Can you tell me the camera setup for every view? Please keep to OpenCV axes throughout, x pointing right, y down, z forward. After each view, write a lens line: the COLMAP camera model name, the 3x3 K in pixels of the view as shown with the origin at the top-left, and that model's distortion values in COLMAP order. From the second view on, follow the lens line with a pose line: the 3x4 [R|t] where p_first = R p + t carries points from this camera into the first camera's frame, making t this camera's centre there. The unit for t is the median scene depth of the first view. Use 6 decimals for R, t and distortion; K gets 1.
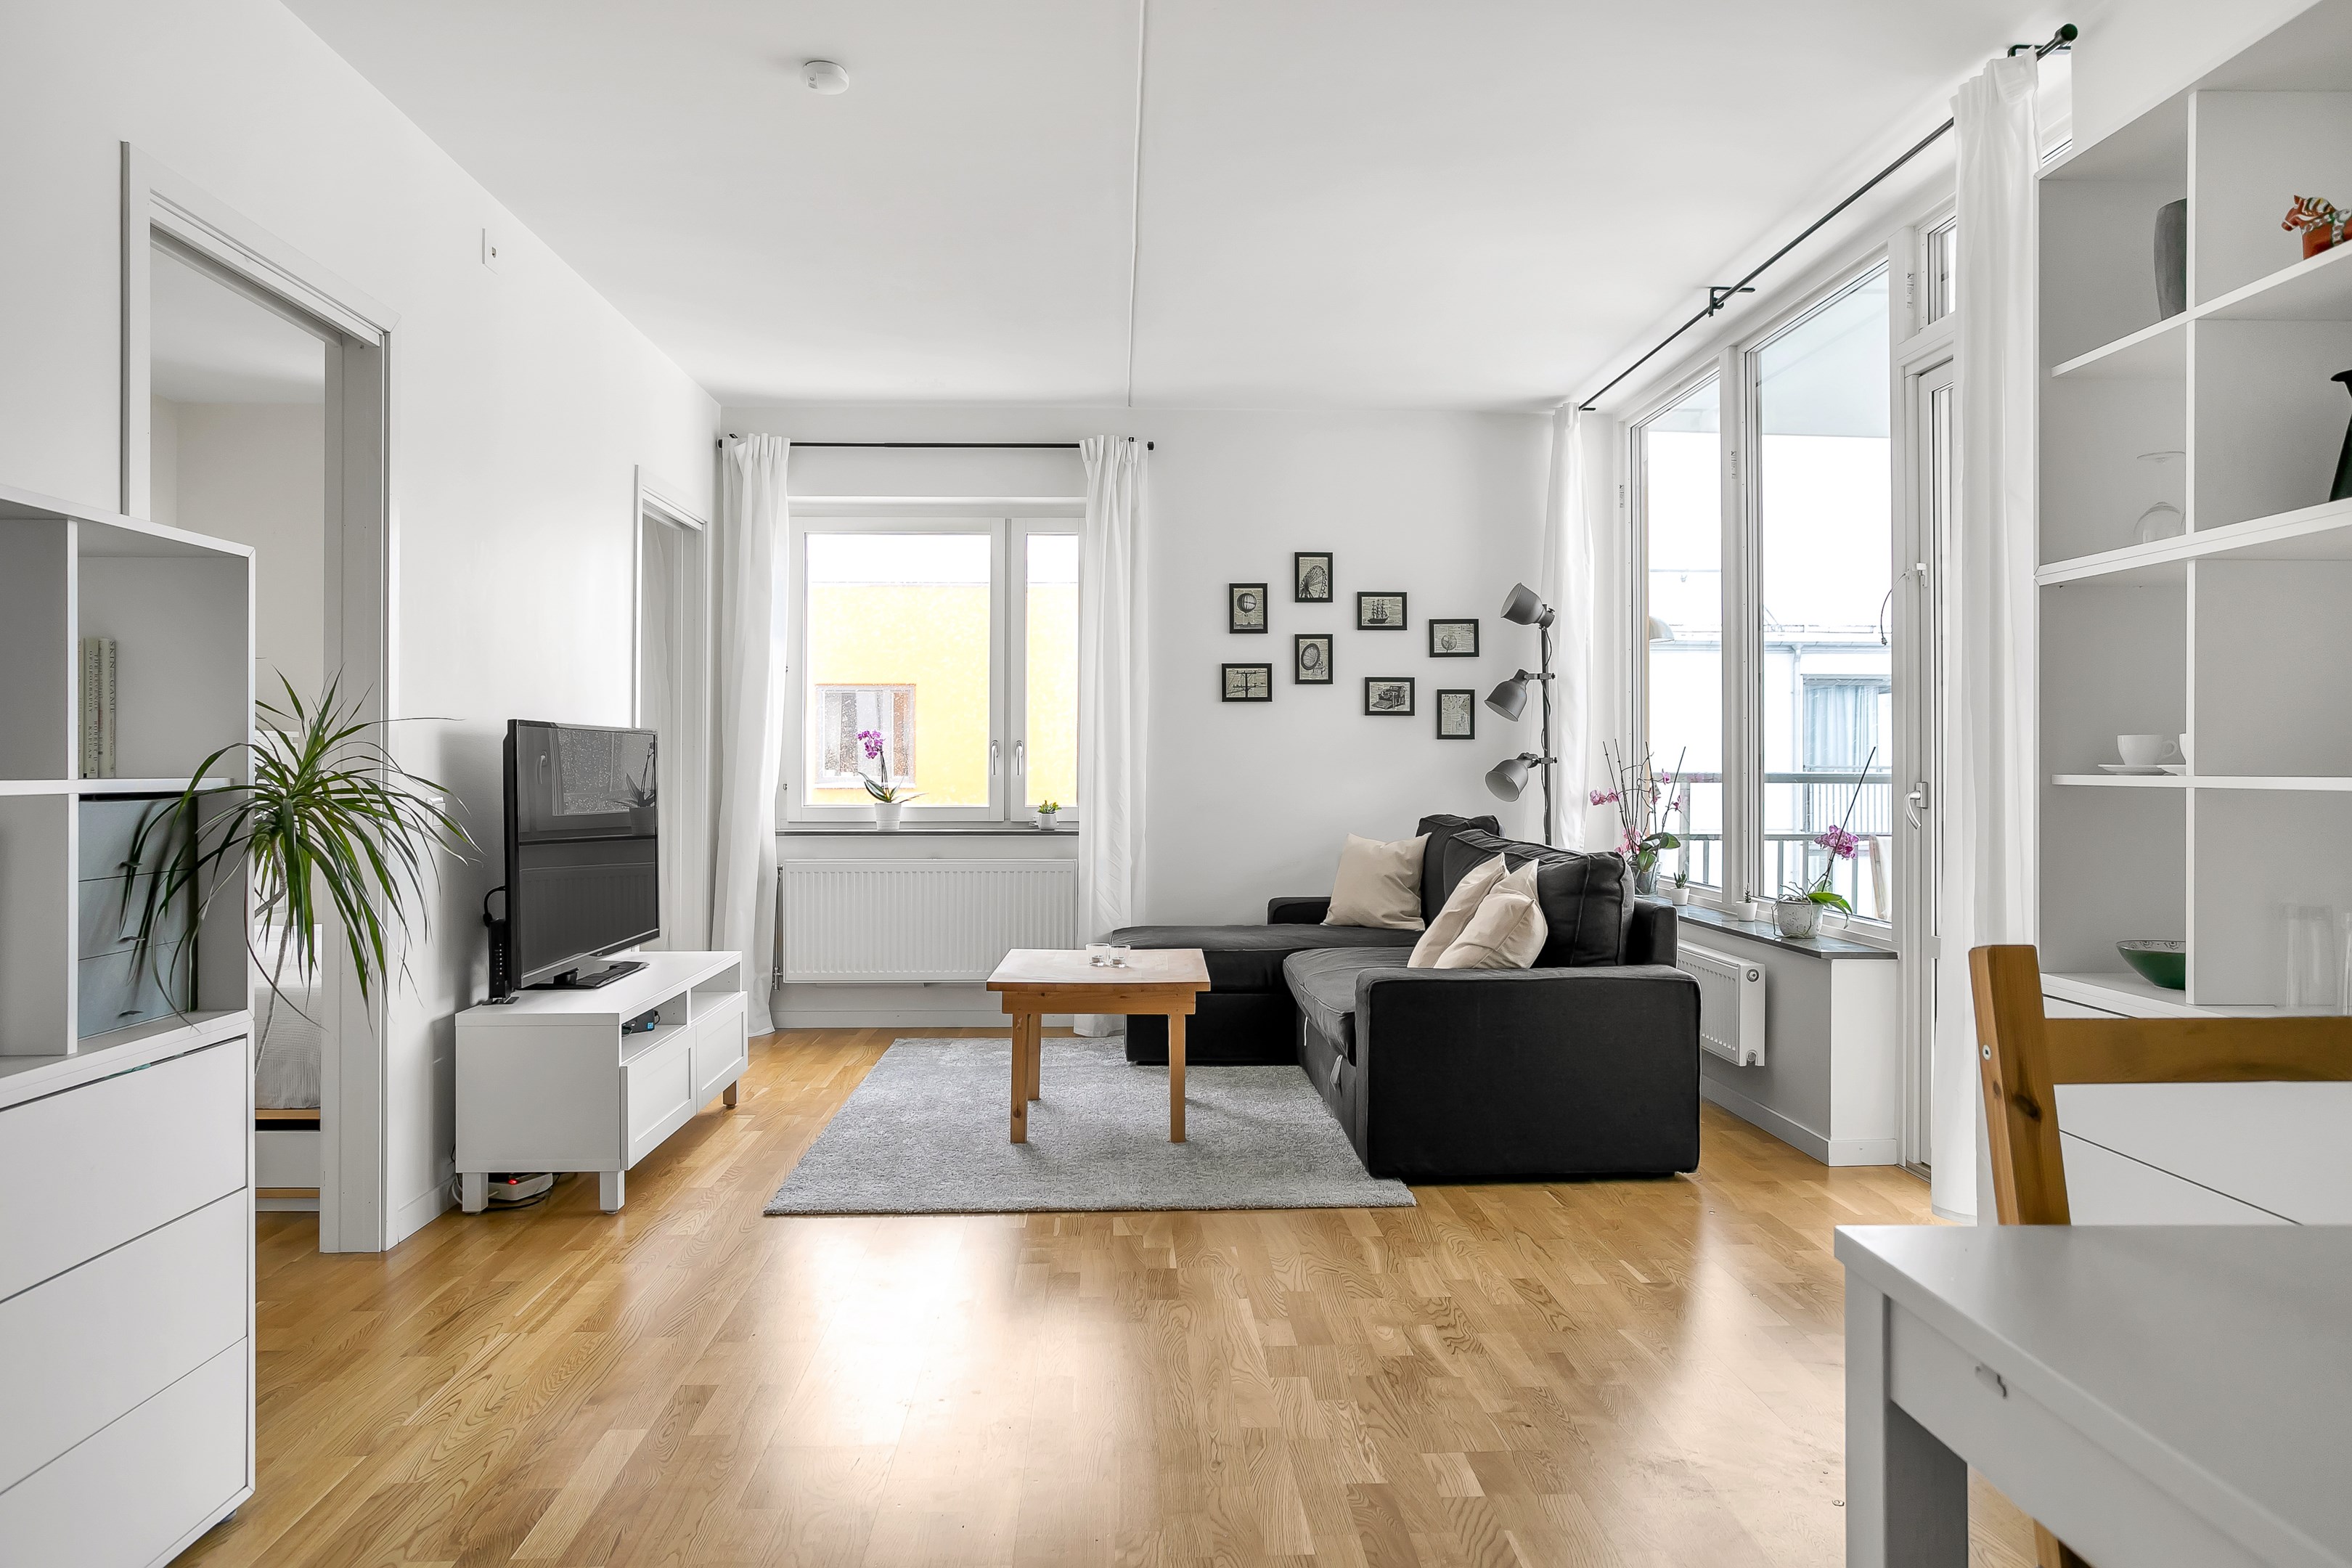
lens RADIAL K [[1509.3, 0, 1171.1], [0, 1509.3, 775.5], [0, 0, 1]] dist [-0.014809, 0.002625]
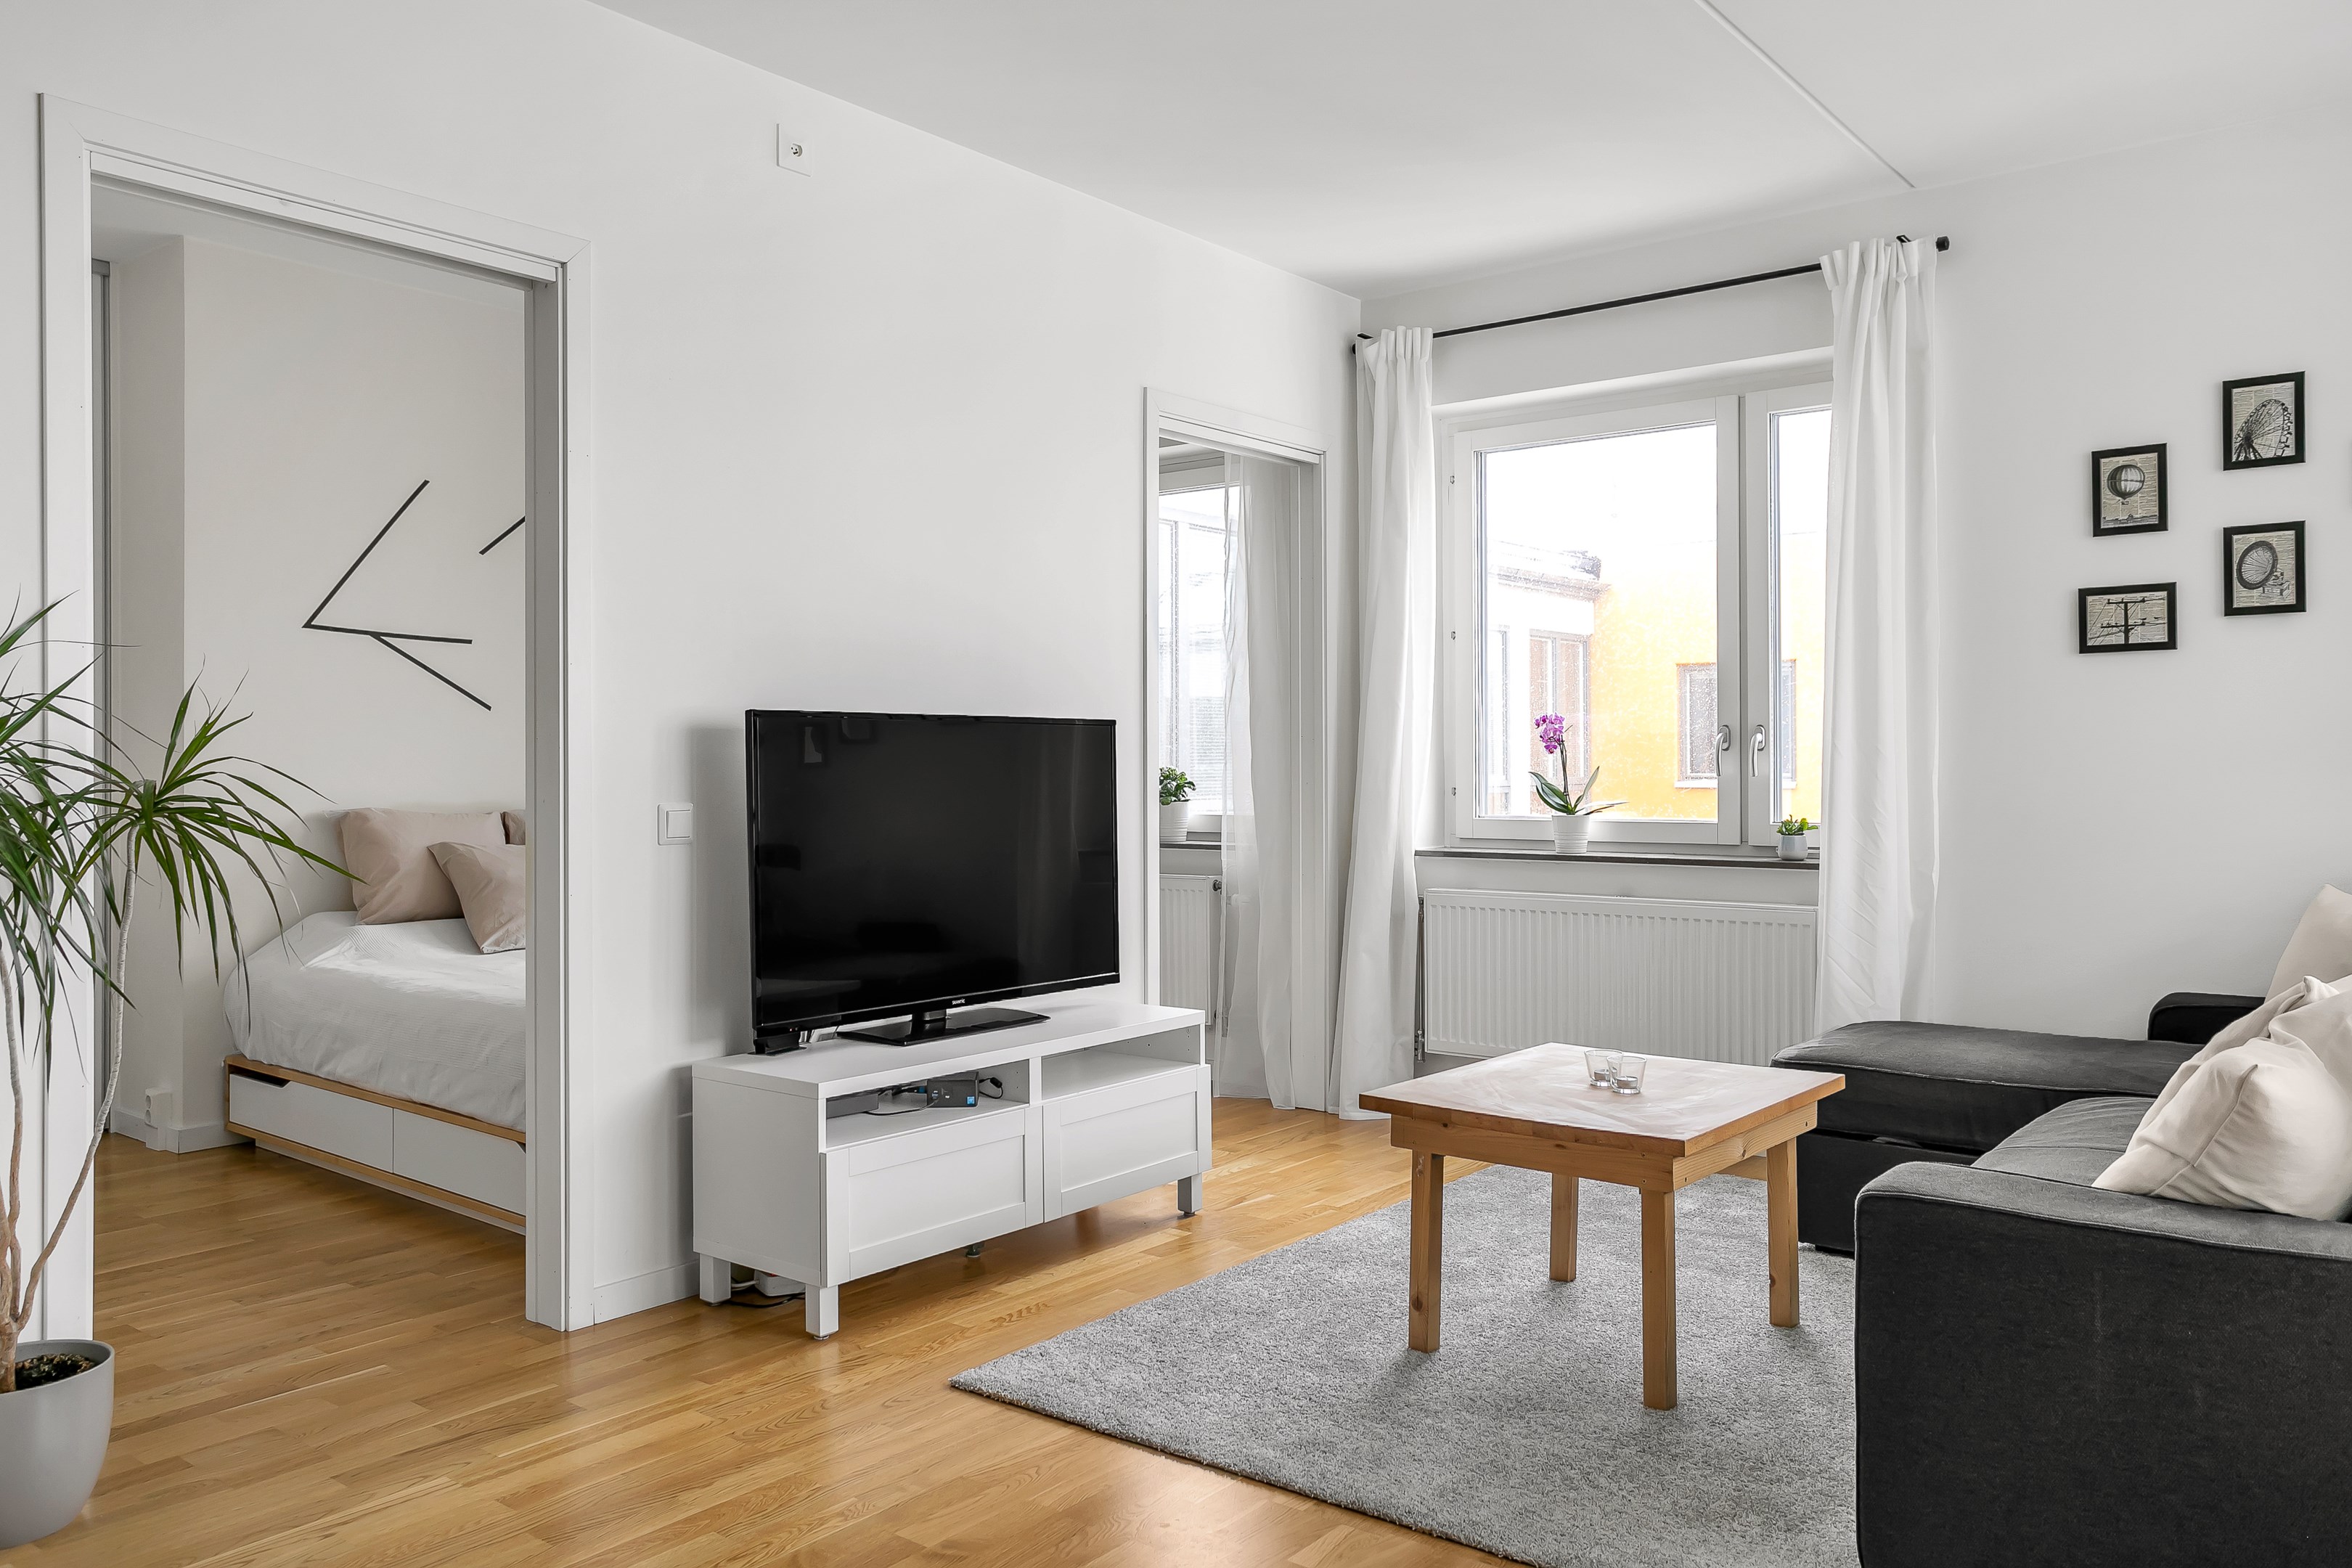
lens RADIAL K [[1730.0, 0, 1185.6], [0, 1730.0, 761.2], [0, 0, 1]] dist [-0.005161, 0.008927]
pose [[0.755569, -0.003684, -0.655059, 0.212265], [-0.000678, 0.999979, -0.006406, -0.002070], [0.655069, 0.005284, 0.755551, 0.260707]]
